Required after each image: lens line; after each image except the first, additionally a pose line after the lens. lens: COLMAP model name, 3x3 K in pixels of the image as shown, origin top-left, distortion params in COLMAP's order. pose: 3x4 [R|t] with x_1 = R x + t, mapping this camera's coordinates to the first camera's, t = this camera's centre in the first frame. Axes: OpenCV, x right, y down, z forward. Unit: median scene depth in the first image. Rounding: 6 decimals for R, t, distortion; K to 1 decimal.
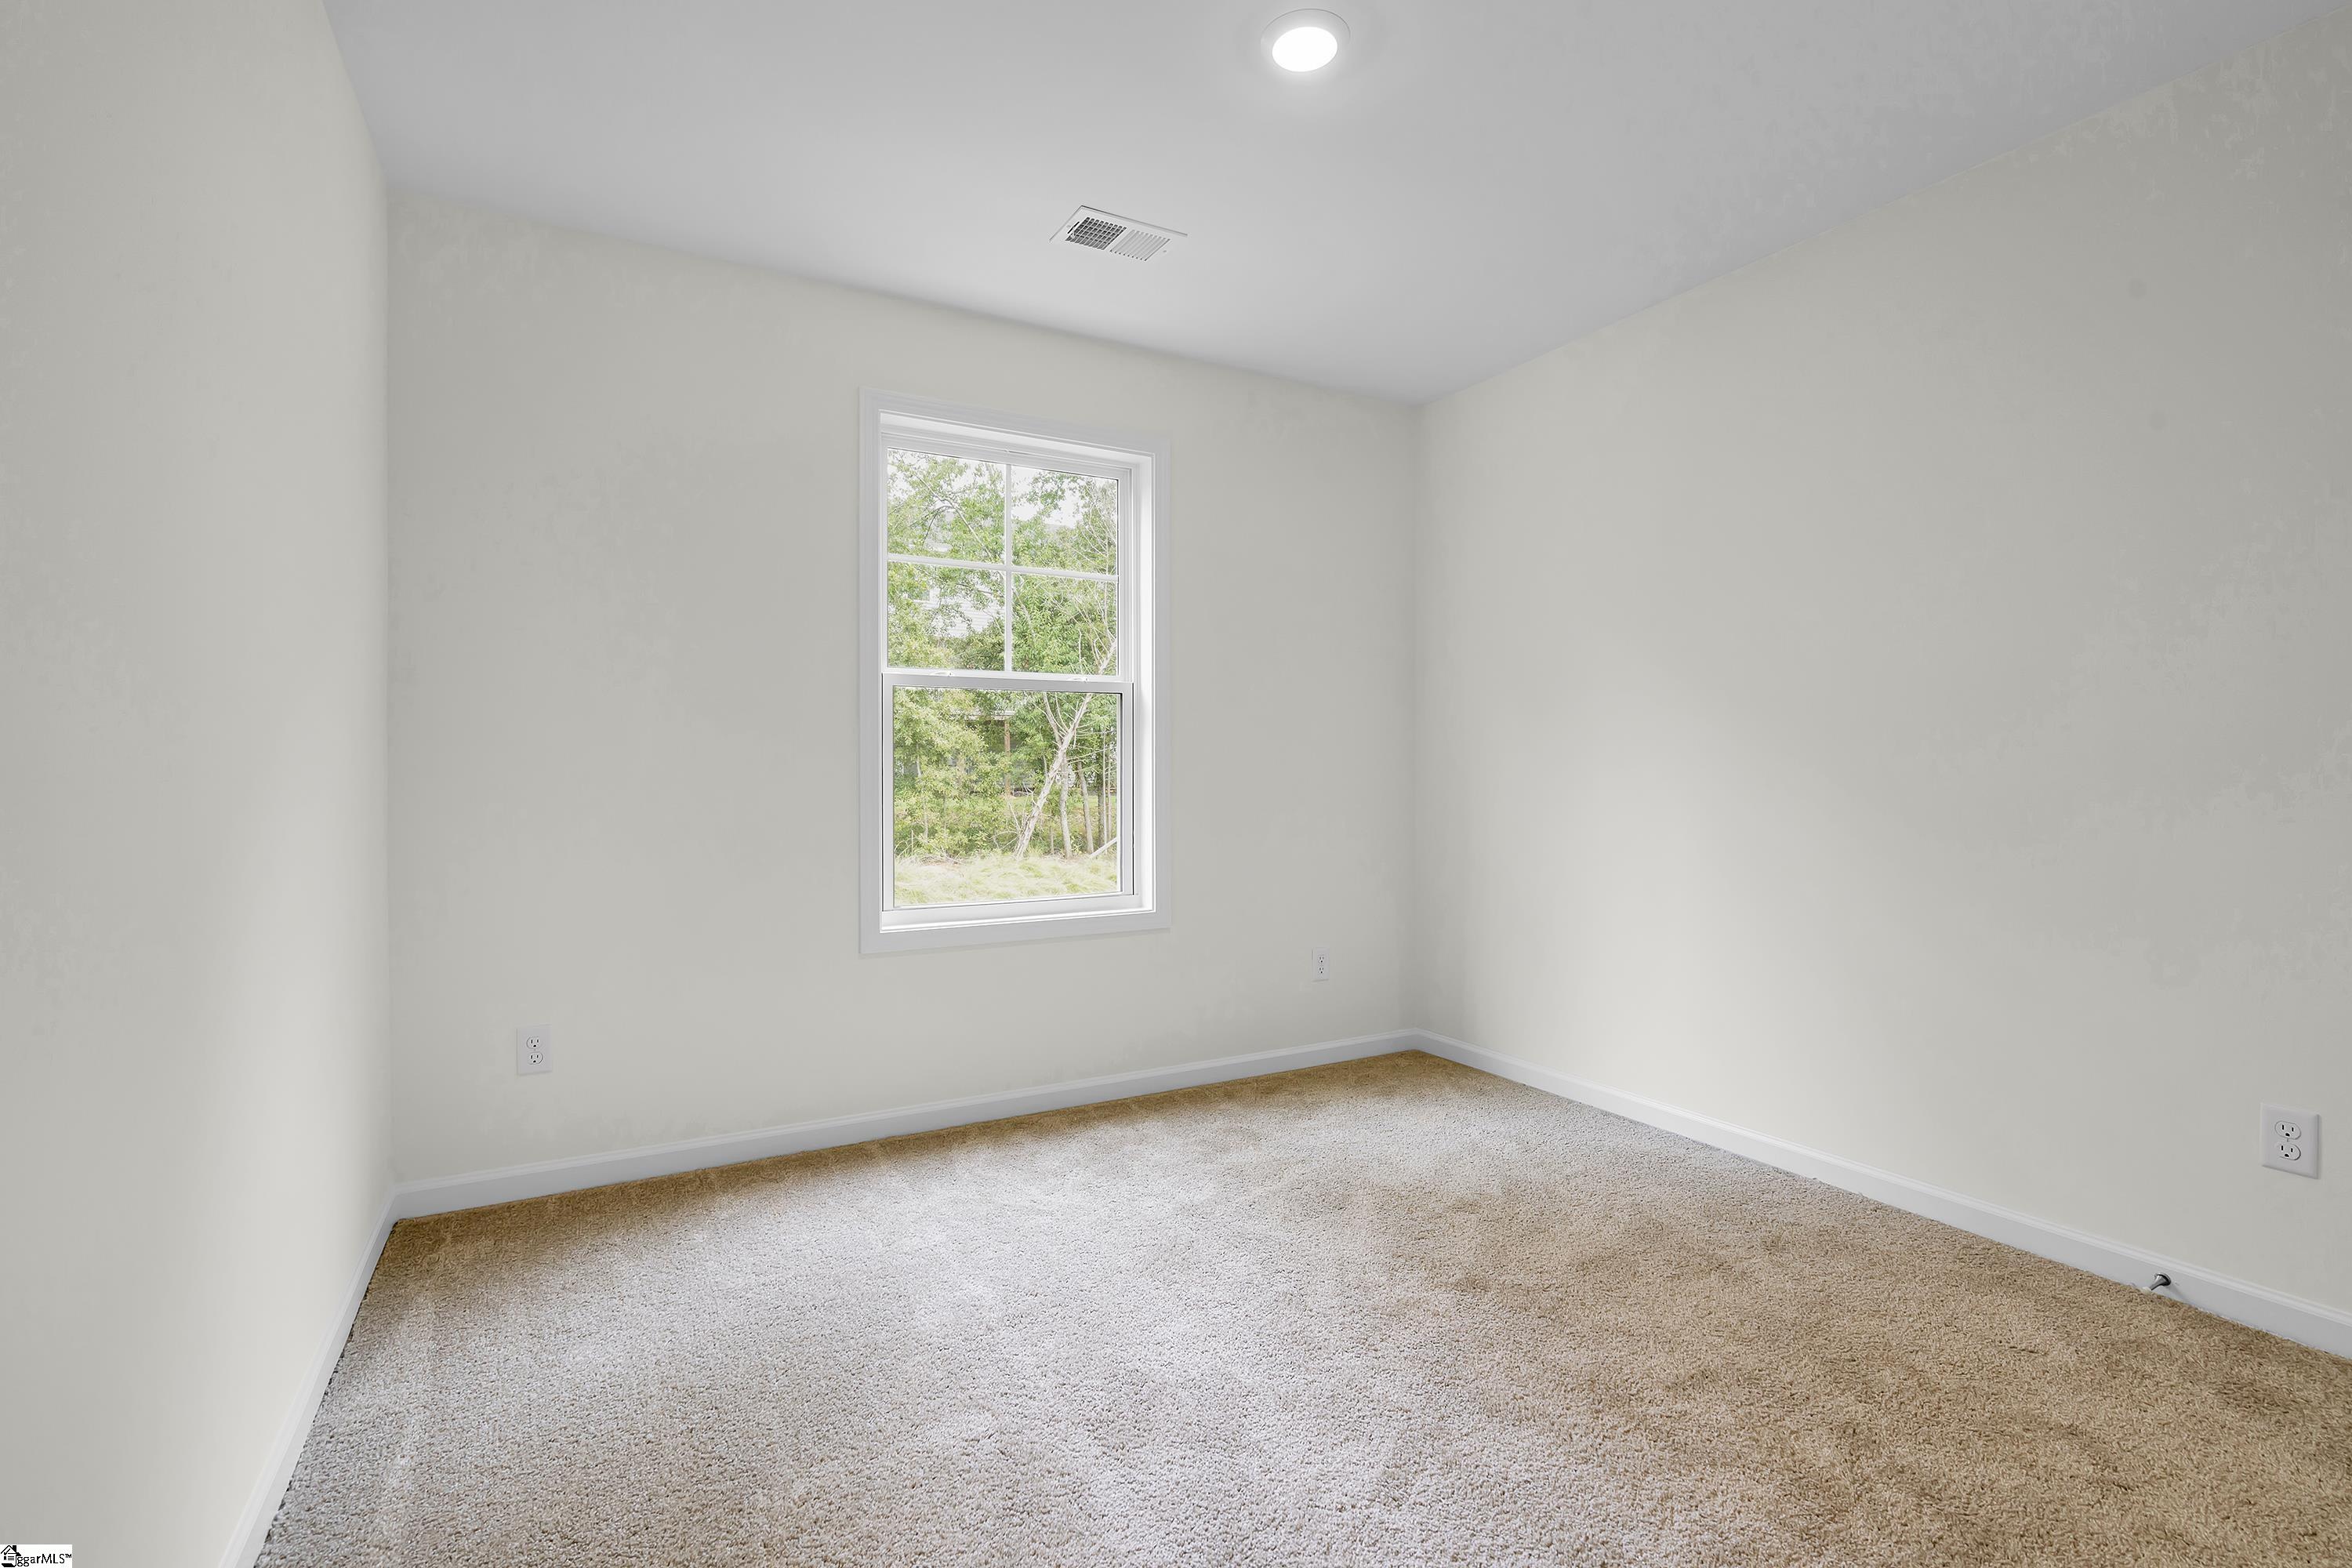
lens RADIAL K [[1071.3, 0, 1191.0], [0, 1071.3, 781.1], [0, 0, 1]] dist [0.003693, 0.000581]
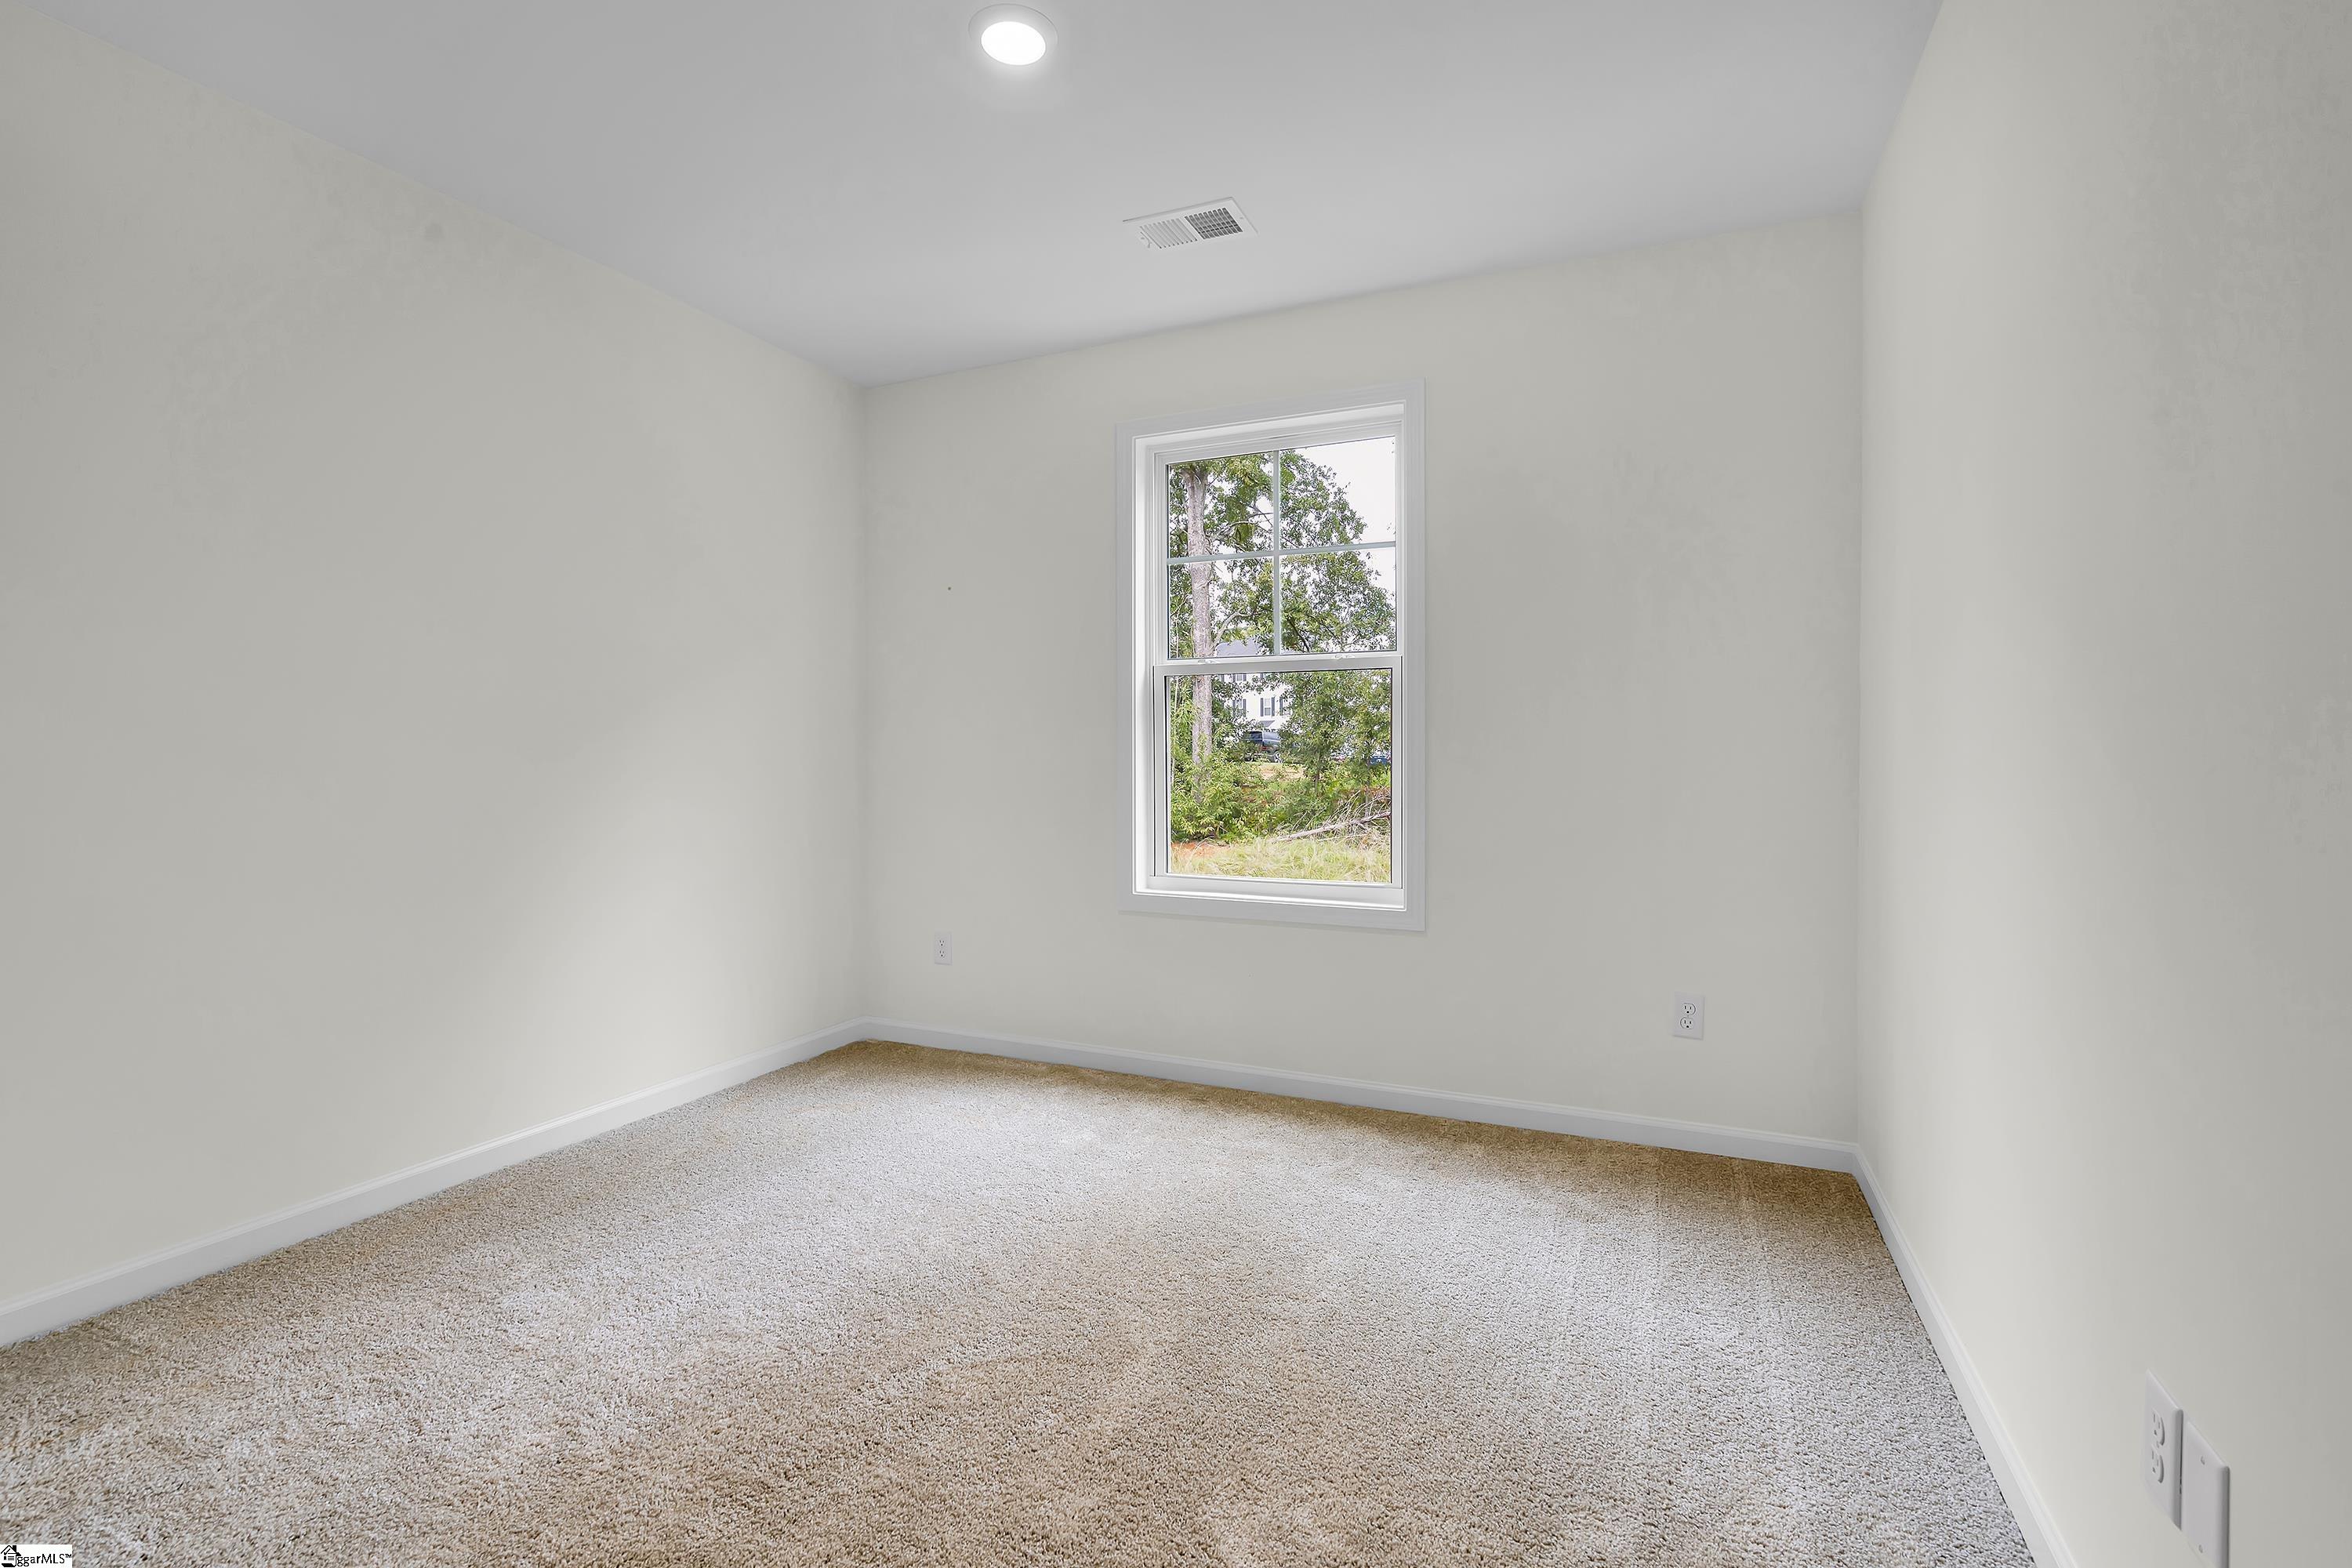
lens RADIAL K [[1071.3, 0, 1183.5], [0, 1071.3, 769.0], [0, 0, 1]] dist [0.003693, 0.000581]
pose [[0.606624, 0.020308, -0.794729, 0.694400], [-0.002181, 0.999712, 0.023881, -0.025358], [0.794986, -0.012753, 0.606494, 0.358874]]
